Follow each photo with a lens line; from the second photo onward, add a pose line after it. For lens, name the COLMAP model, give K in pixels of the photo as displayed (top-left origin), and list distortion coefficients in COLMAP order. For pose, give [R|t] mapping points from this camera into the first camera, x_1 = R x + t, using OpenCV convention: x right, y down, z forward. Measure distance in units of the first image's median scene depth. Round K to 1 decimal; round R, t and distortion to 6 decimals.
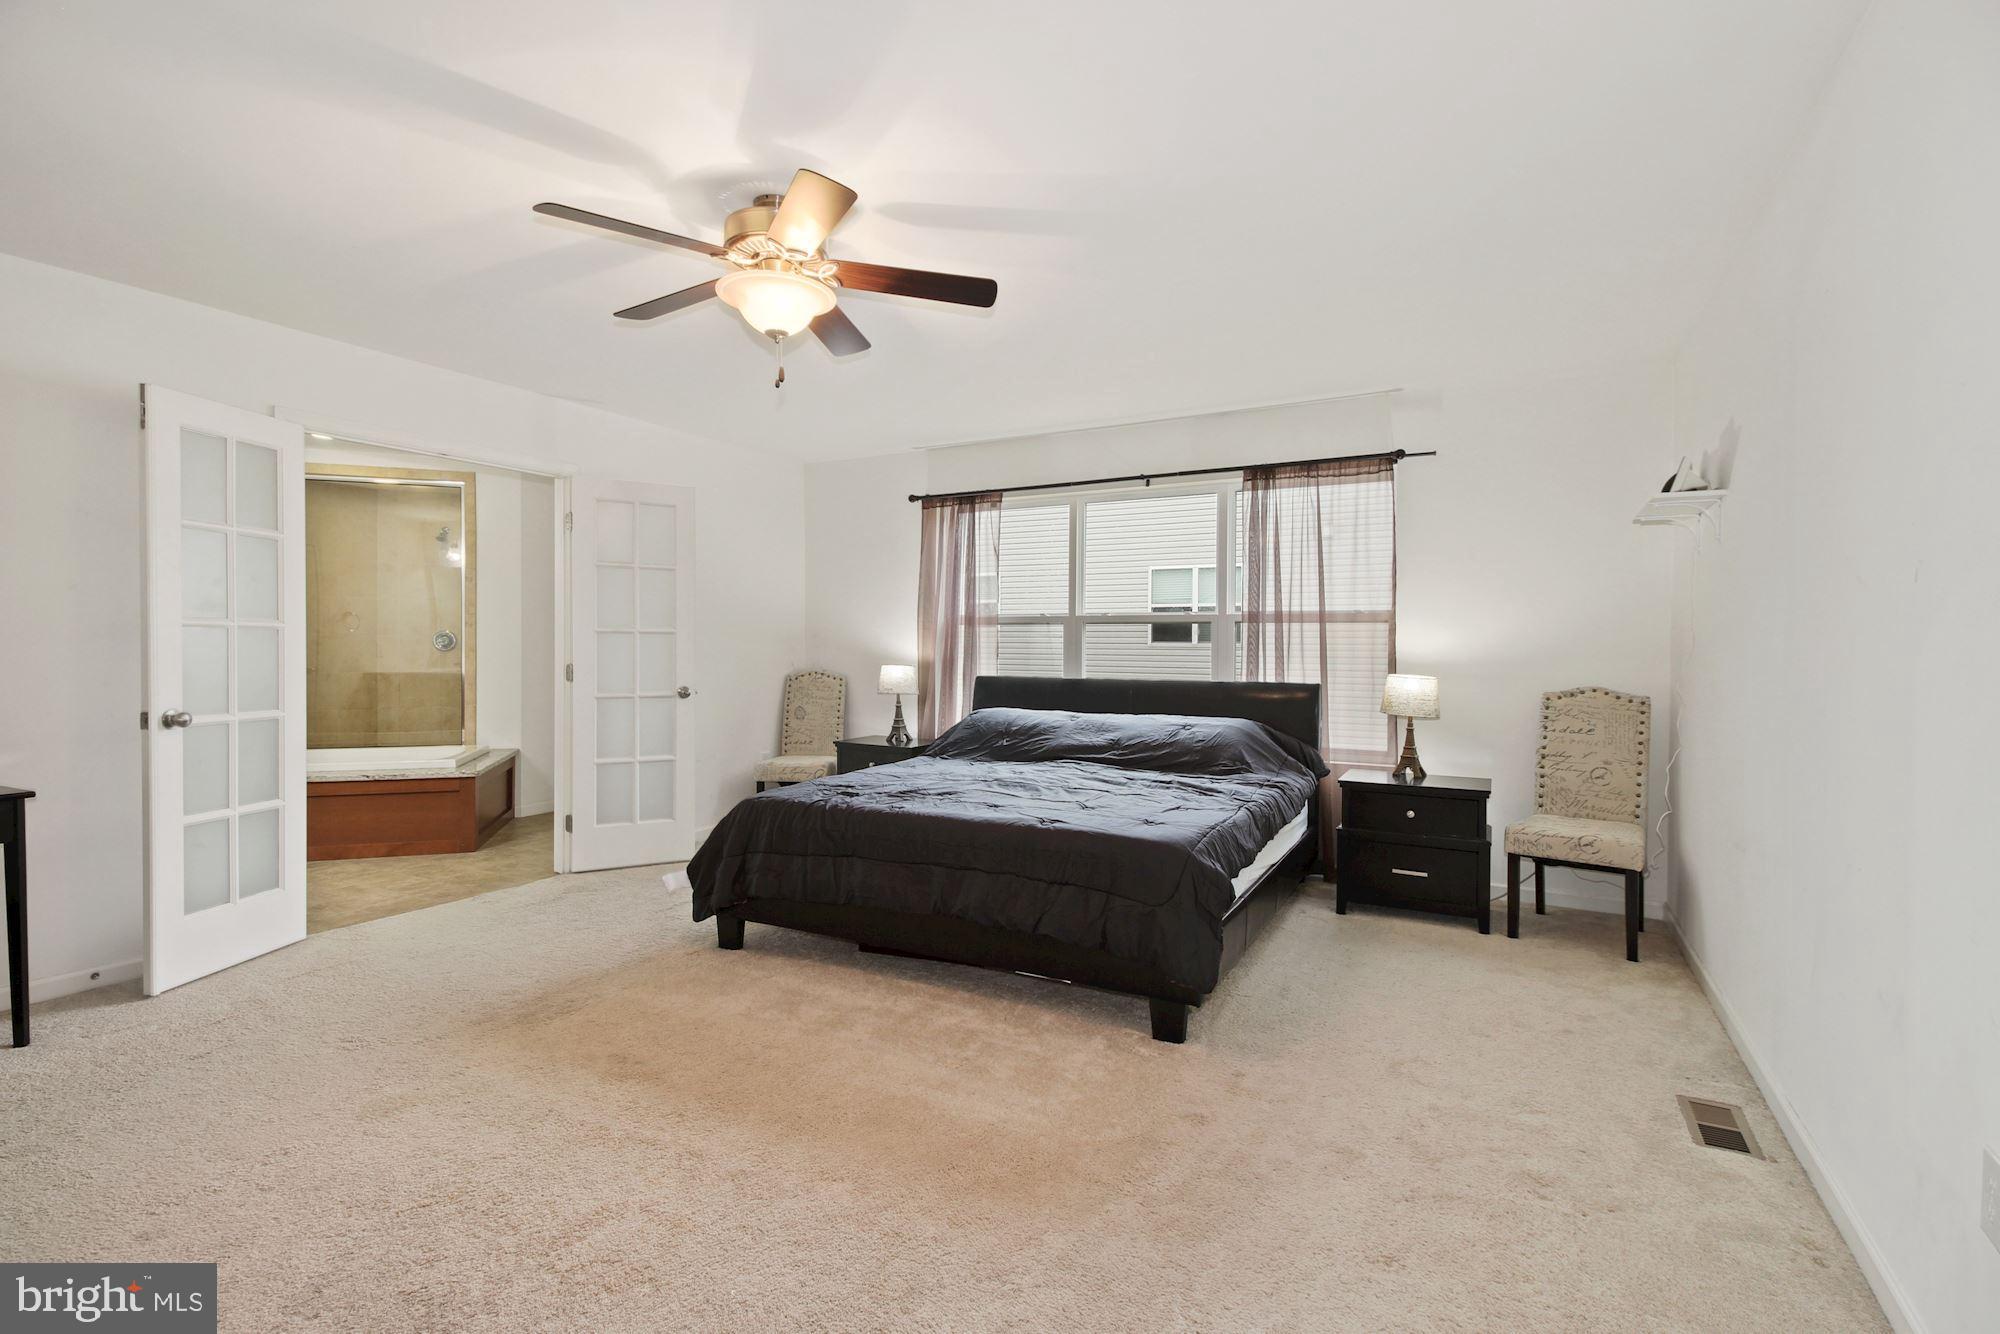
lens RADIAL K [[919.8, 0, 1003.7], [0, 919.8, 670.8], [0, 0, 1]] dist [0.049381, -0.025165]
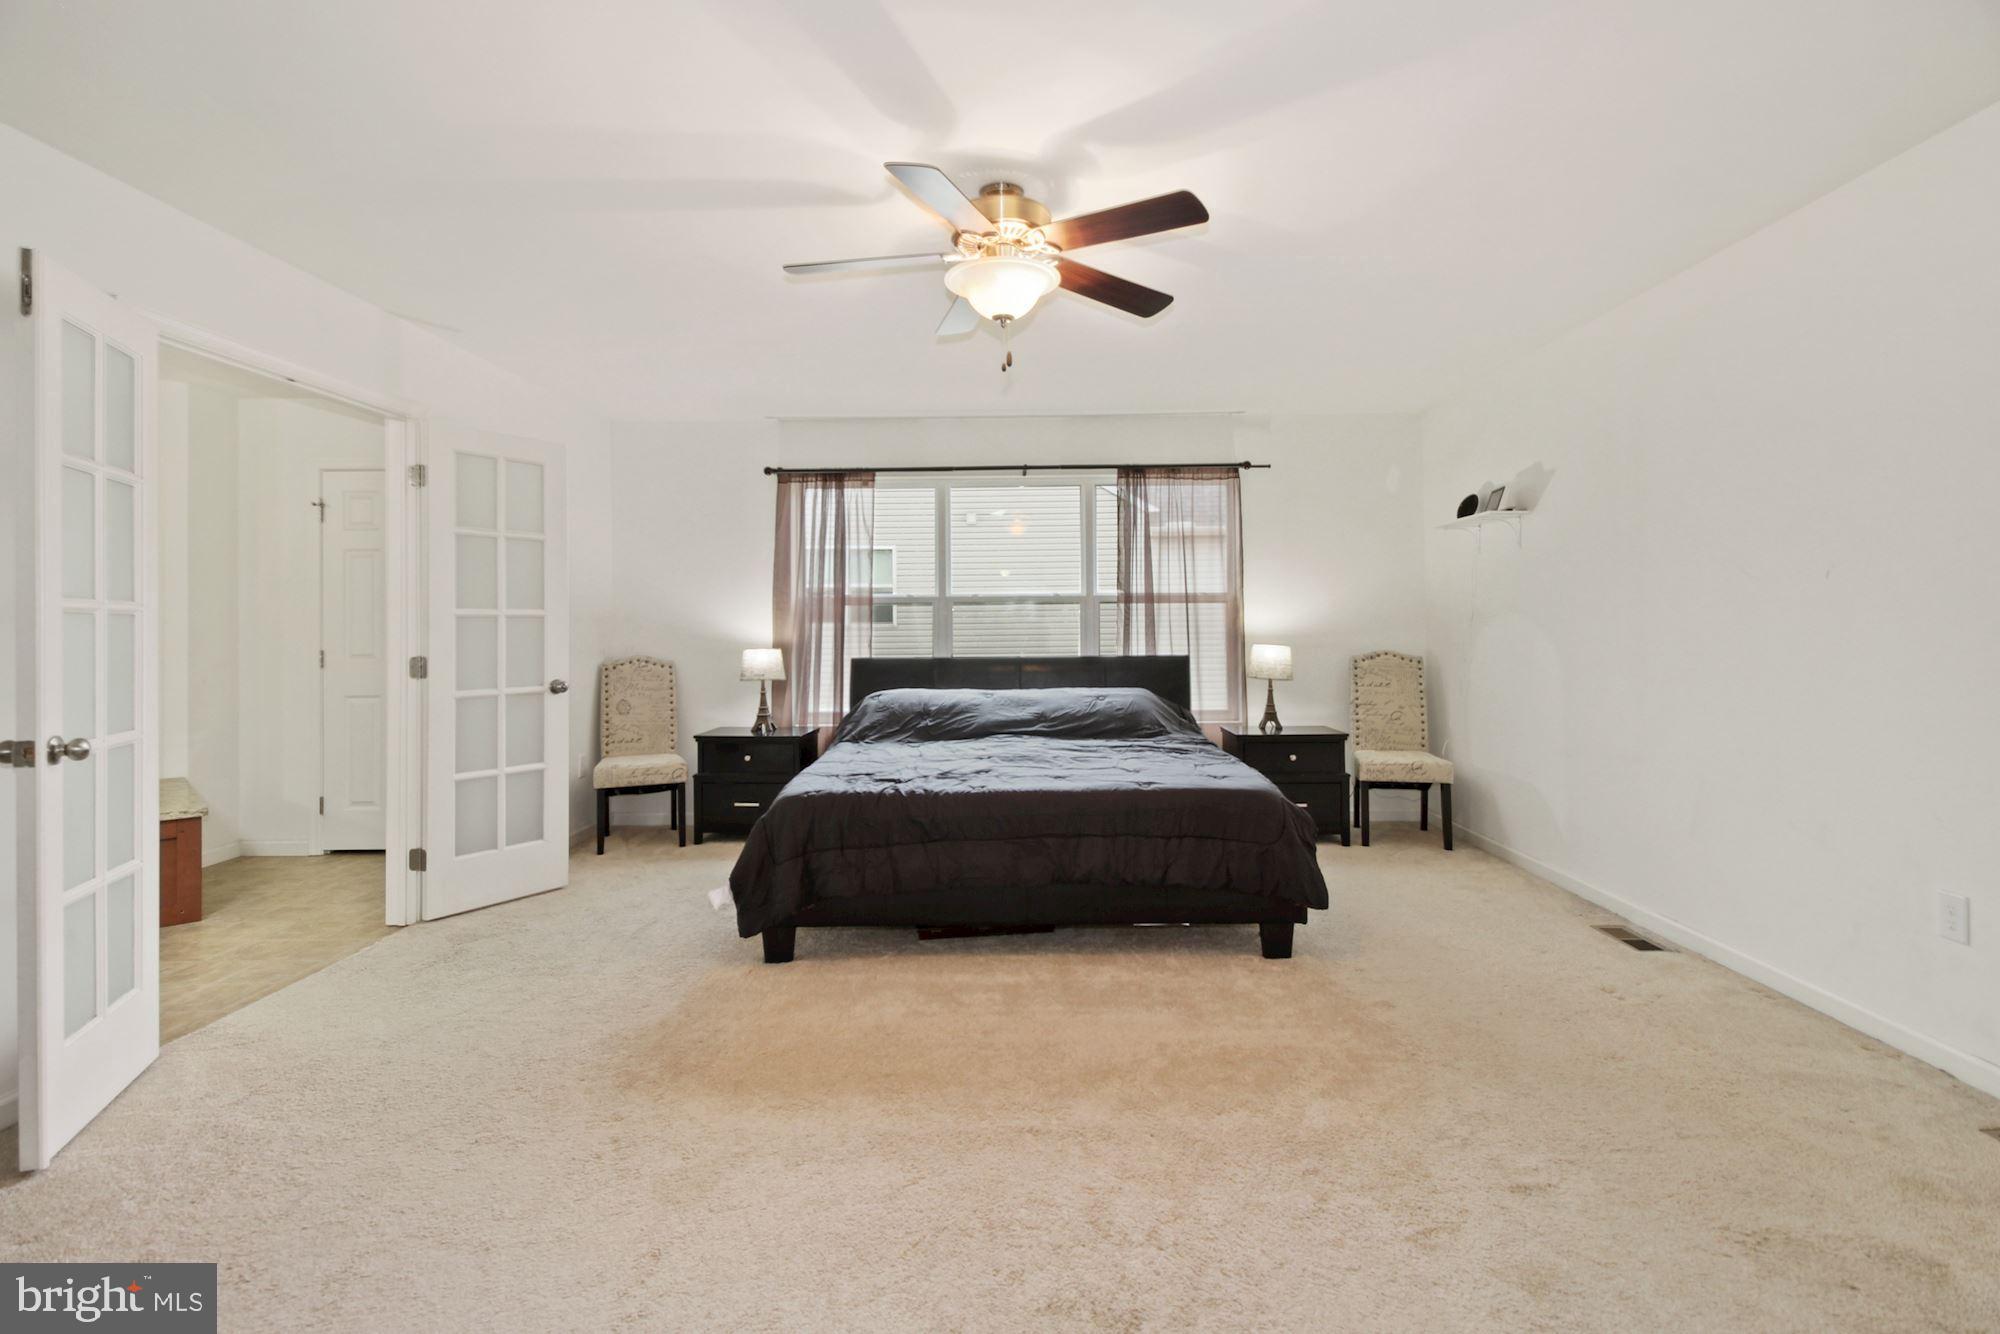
lens RADIAL K [[935.8, 0, 1010.7], [0, 935.8, 633.1], [0, 0, 1]] dist [0.040419, -0.016791]
pose [[0.885561, -0.016279, 0.464237, -0.414452], [0.025989, 0.999557, -0.014524, -0.002451], [-0.463795, 0.024927, 0.885592, 0.055810]]
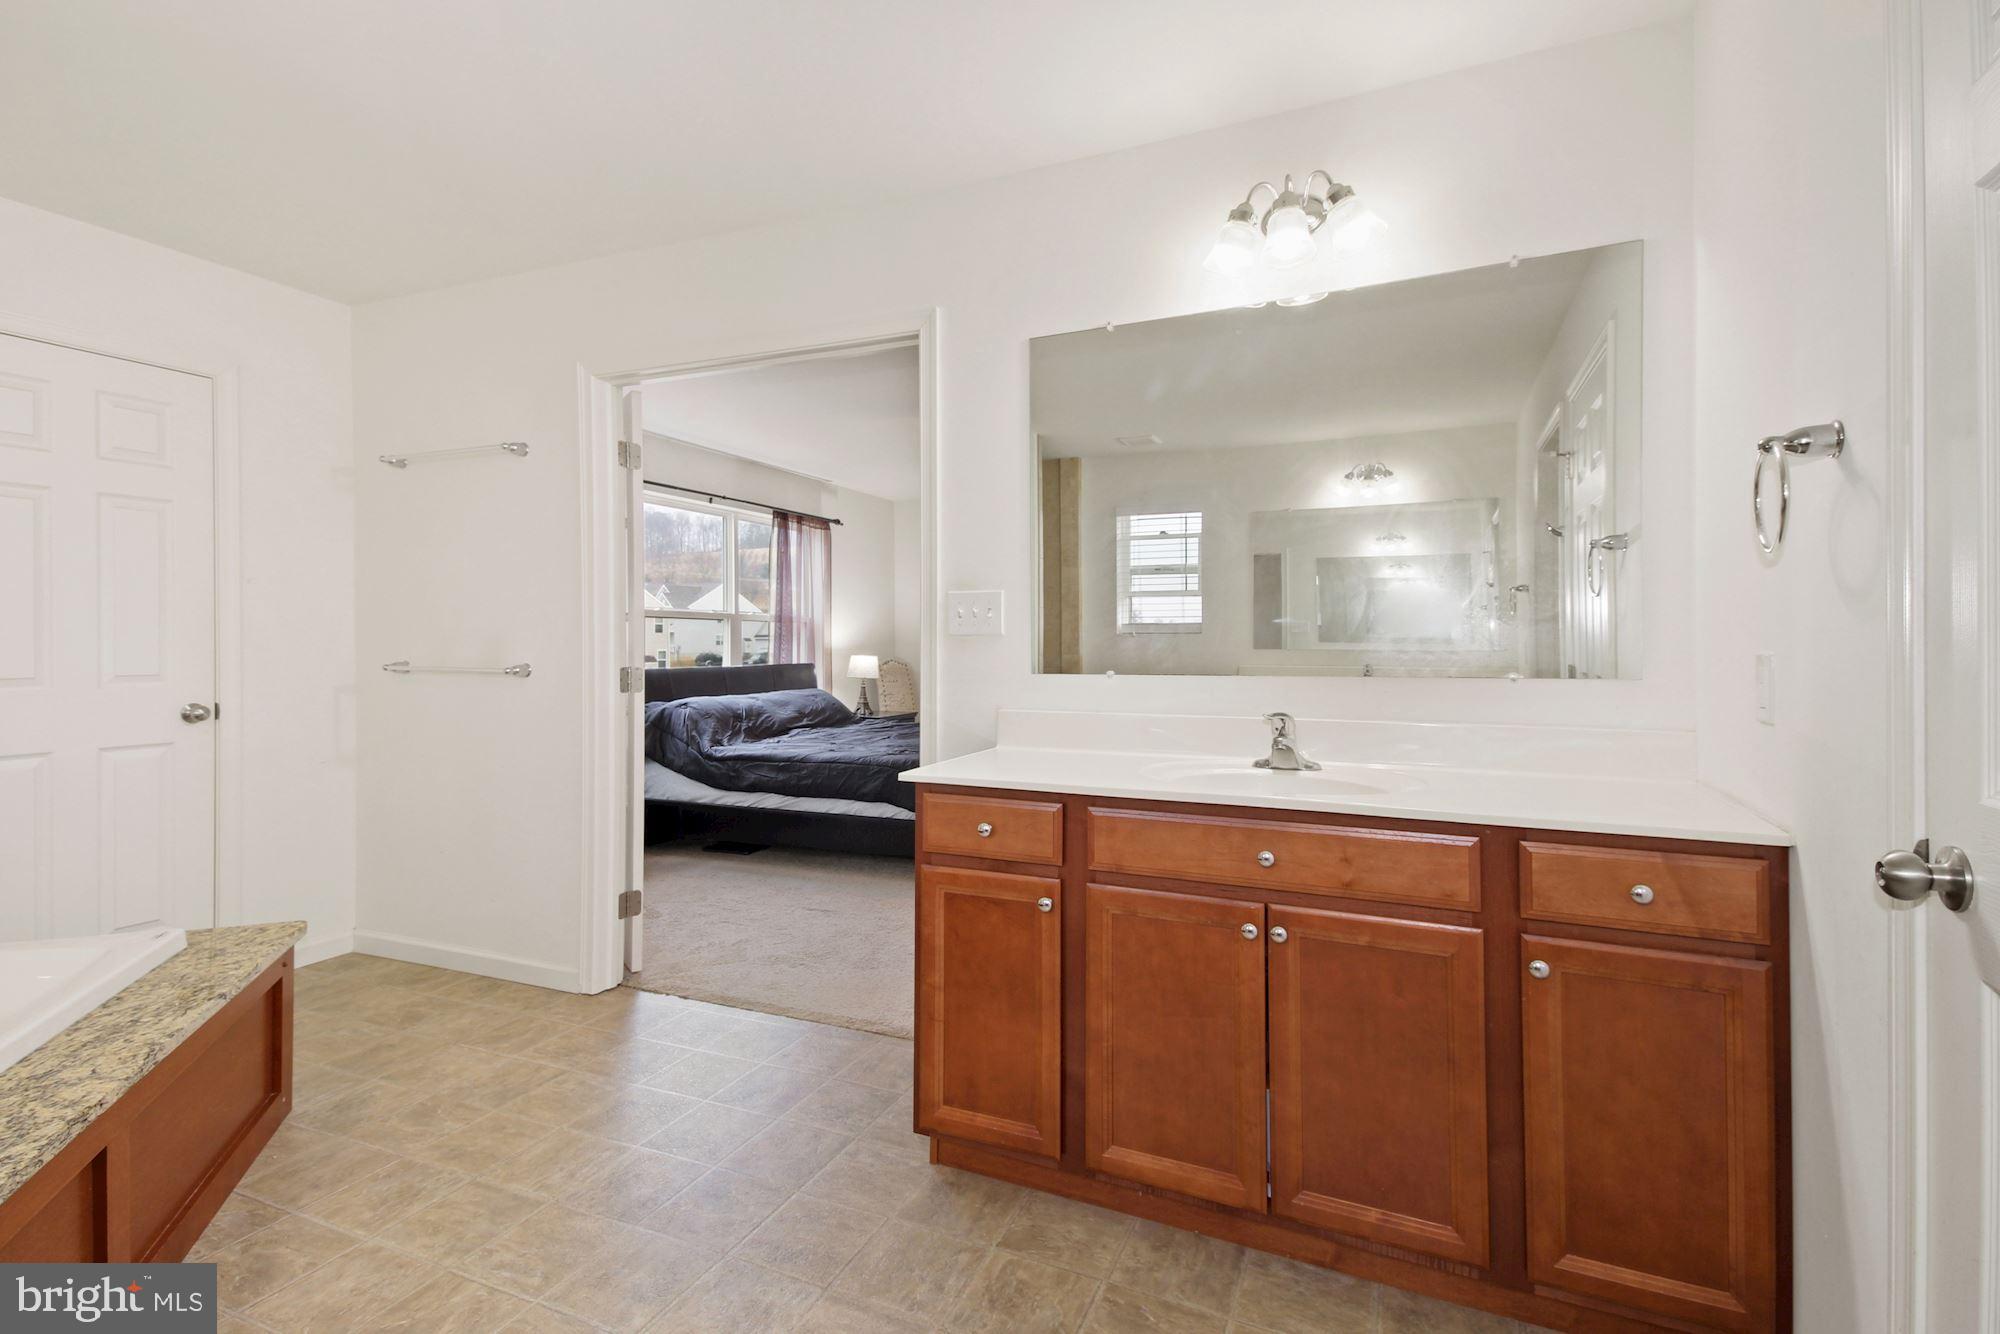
lens RADIAL K [[935.8, 0, 1010.7], [0, 935.8, 633.1], [0, 0, 1]] dist [0.040419, -0.016791]
pose [[-0.089644, 0.001051, 0.995973, -1.239101], [0.020223, 0.999795, 0.000765, -0.029260], [-0.995769, 0.020210, -0.089647, 0.828133]]
